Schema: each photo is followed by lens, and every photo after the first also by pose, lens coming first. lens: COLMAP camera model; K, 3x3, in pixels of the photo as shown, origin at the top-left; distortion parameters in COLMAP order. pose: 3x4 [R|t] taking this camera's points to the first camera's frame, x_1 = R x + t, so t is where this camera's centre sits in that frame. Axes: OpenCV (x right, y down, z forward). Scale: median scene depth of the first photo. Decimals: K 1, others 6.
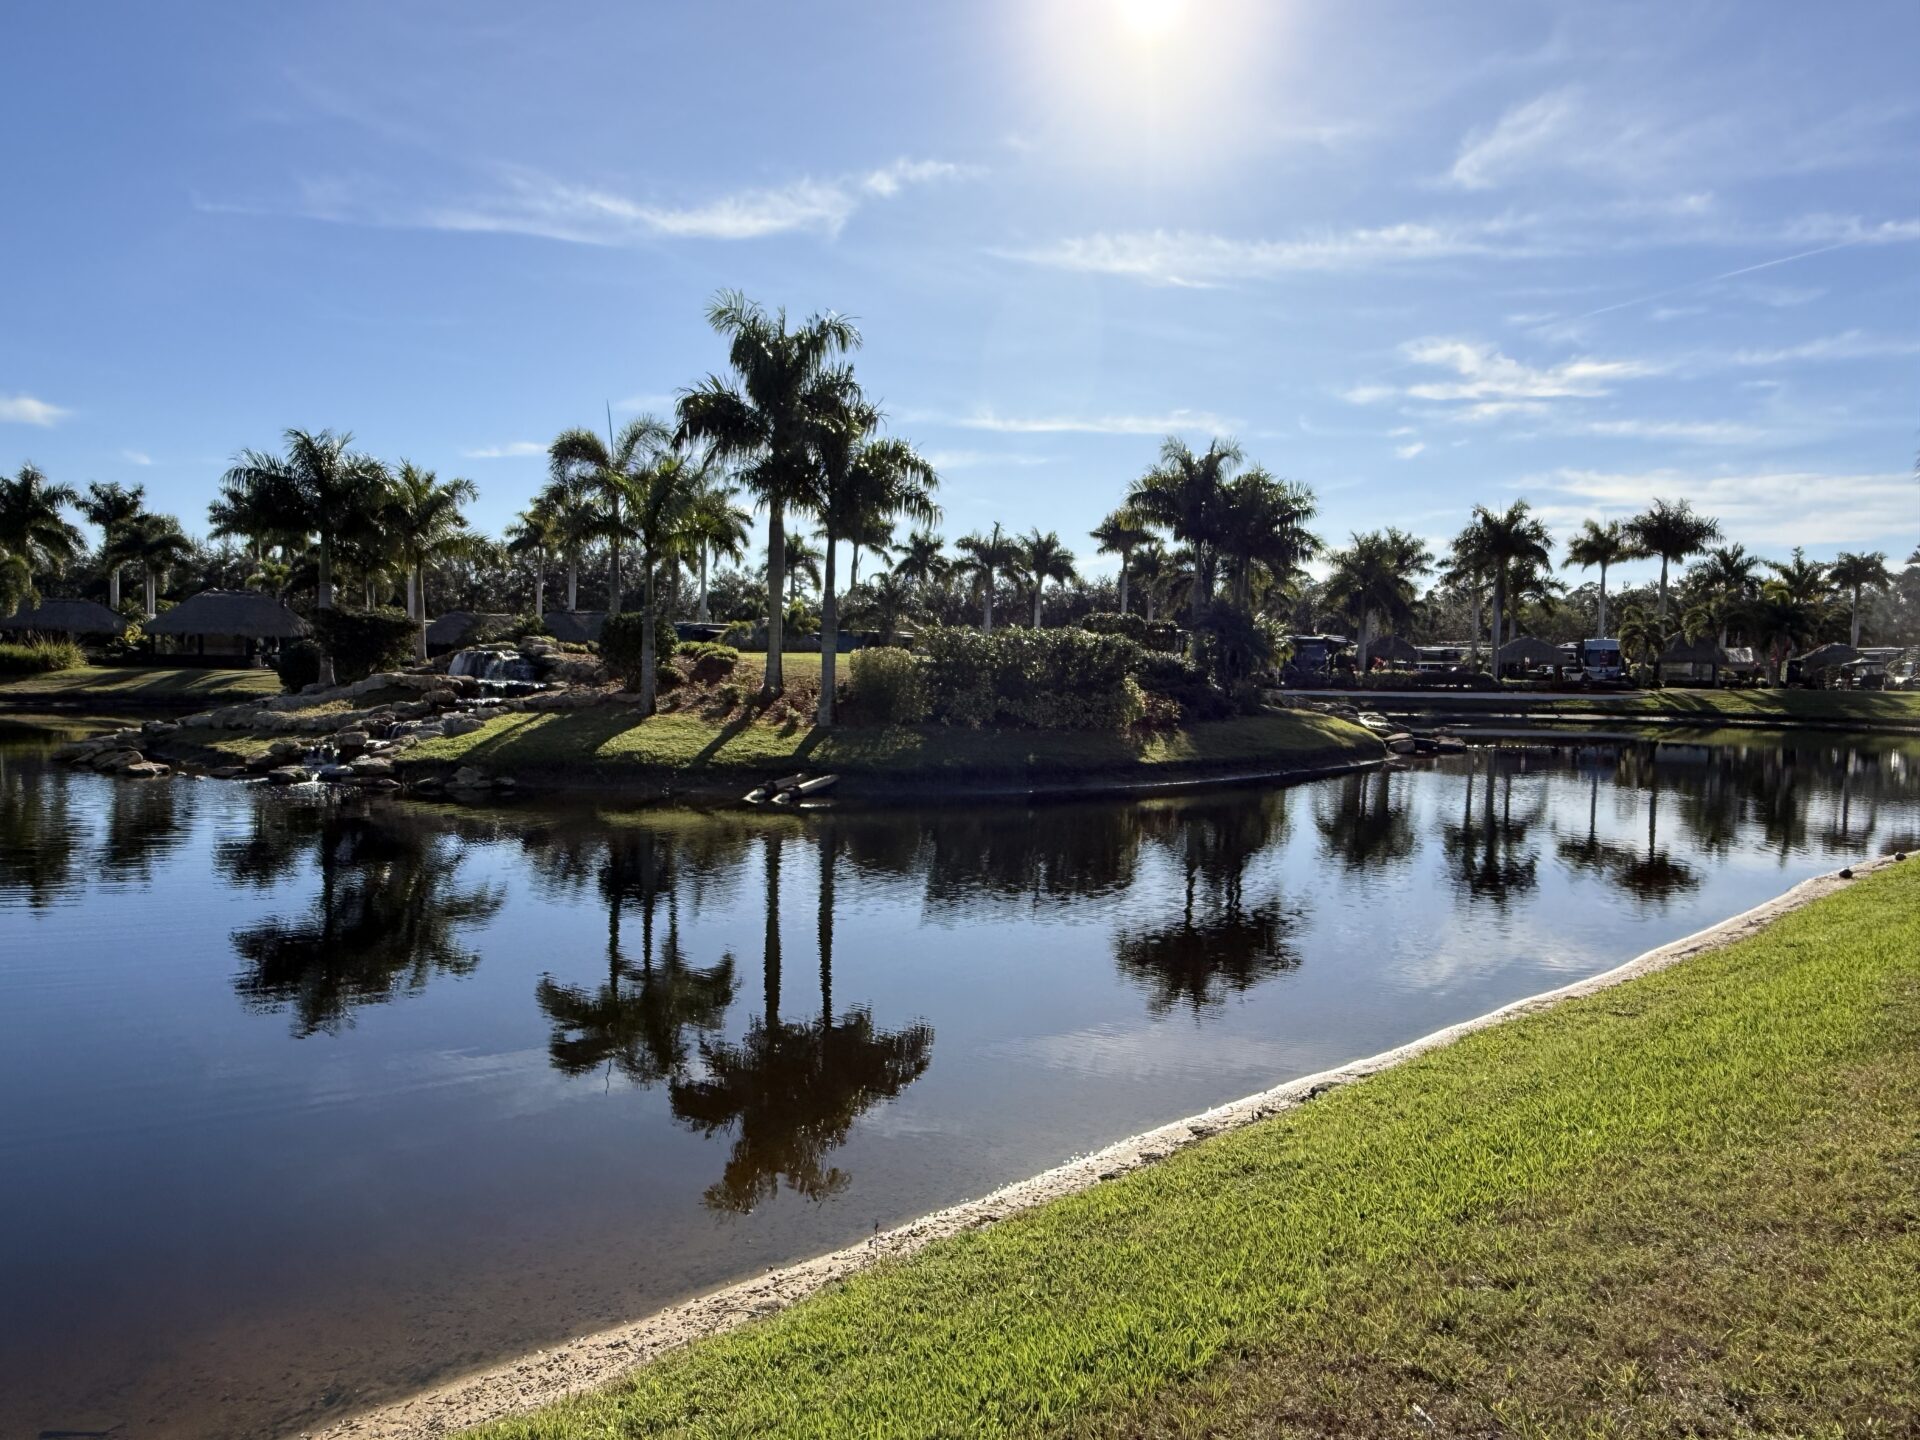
lens RADIAL K [[1229.6, 0, 960.0], [0, 1229.6, 720.0], [0, 0, 1]] dist [-0.006595, -0.001778]
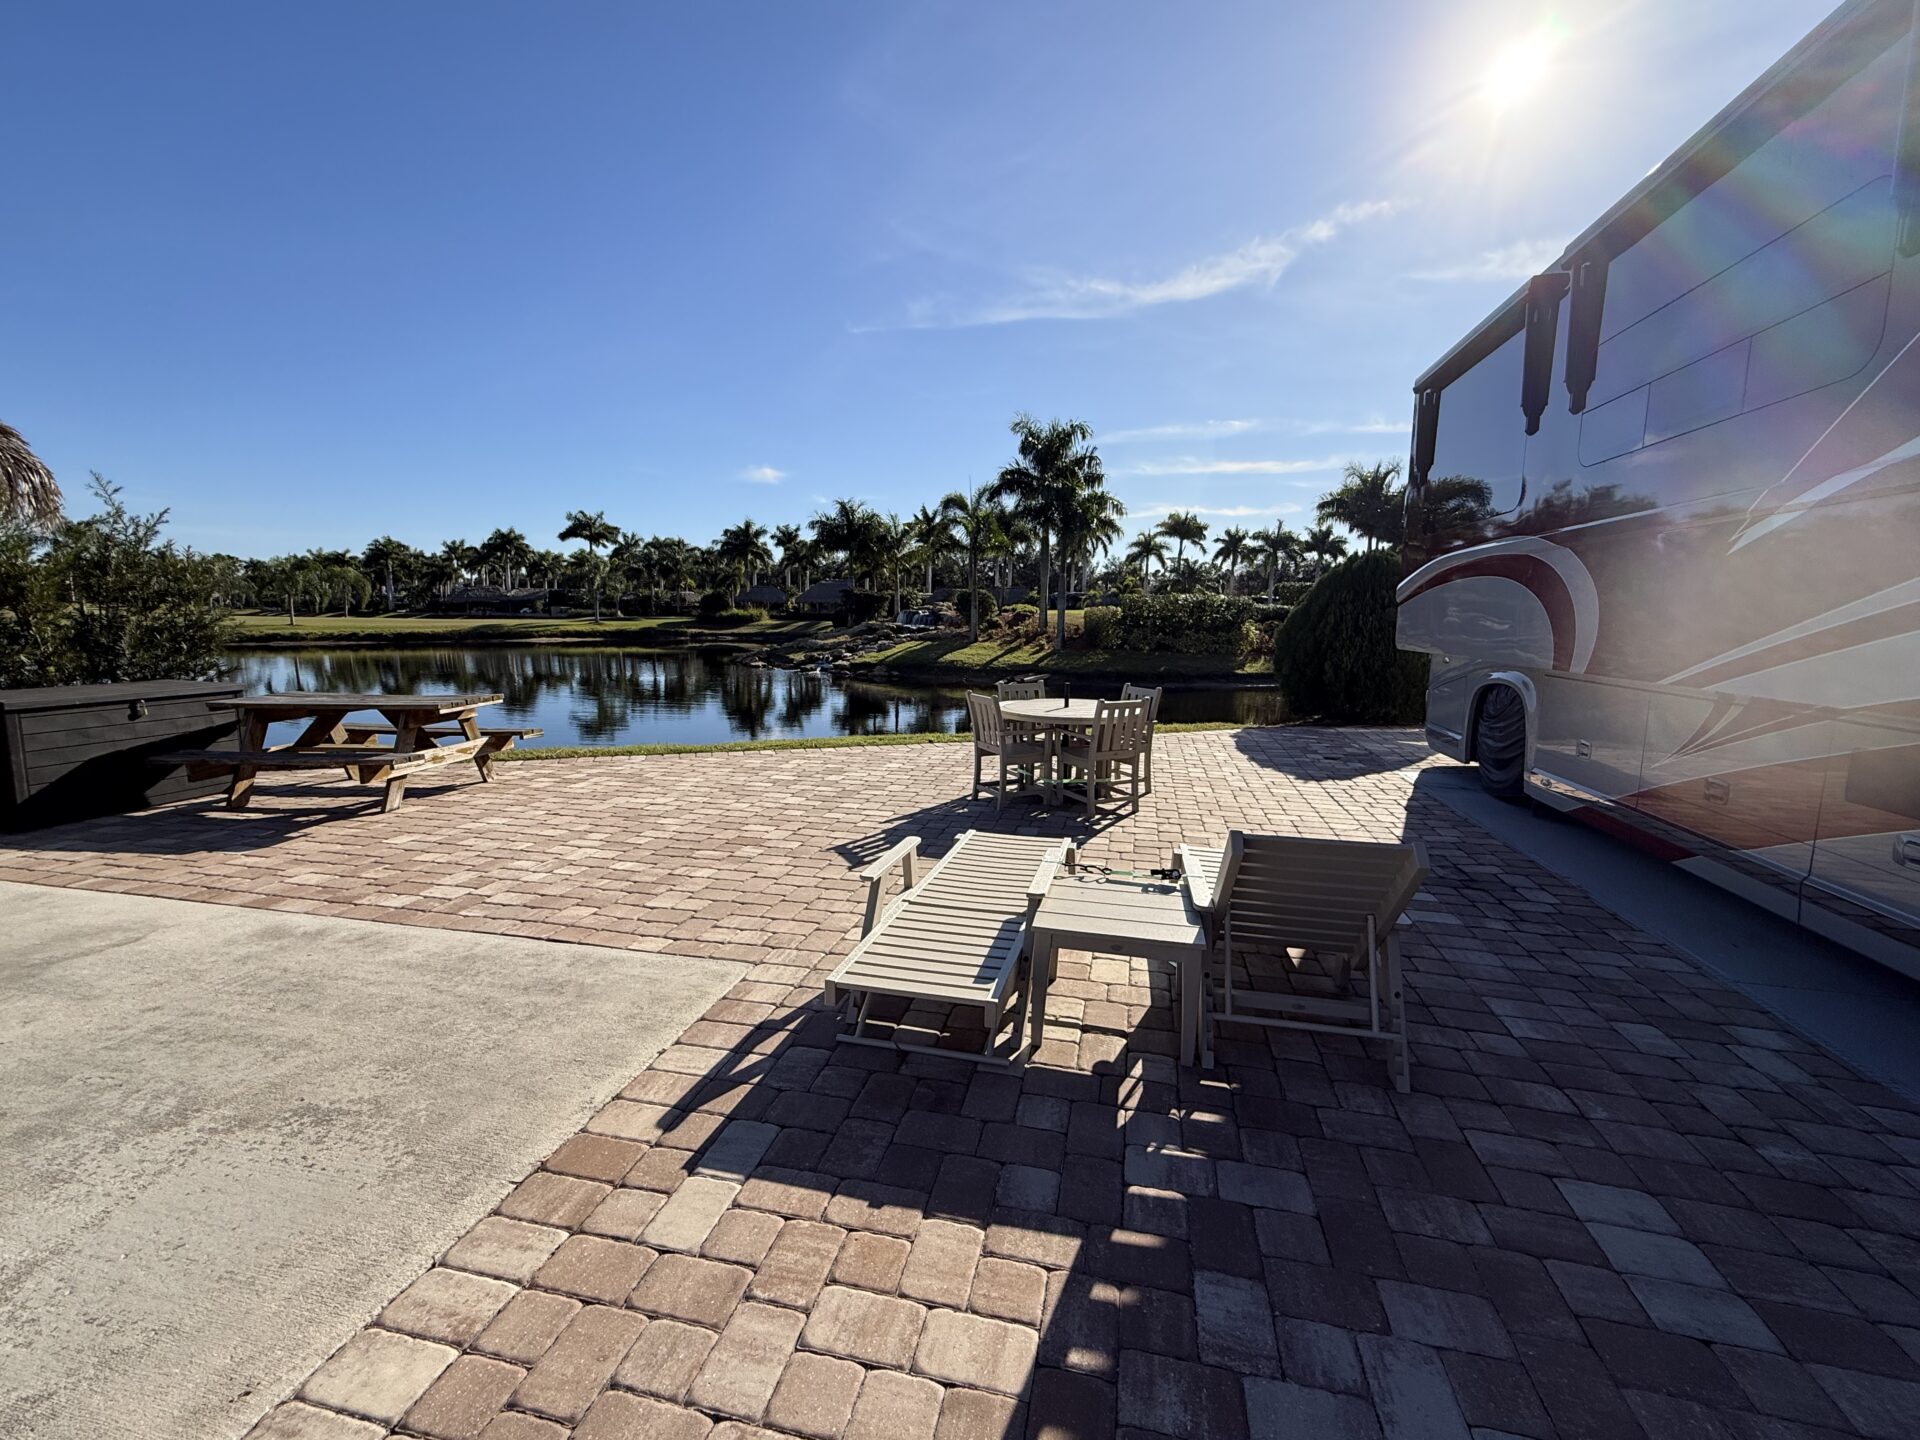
lens RADIAL K [[797.8, 0, 960.0], [0, 797.8, 720.0], [0, 0, 1]] dist [-0.000691, 0.000080]
pose [[0.912266, 0.047313, -0.406856, 0.117360], [-0.014041, 0.996335, 0.084379, 0.005465], [0.409357, -0.071263, 0.909587, -0.077893]]
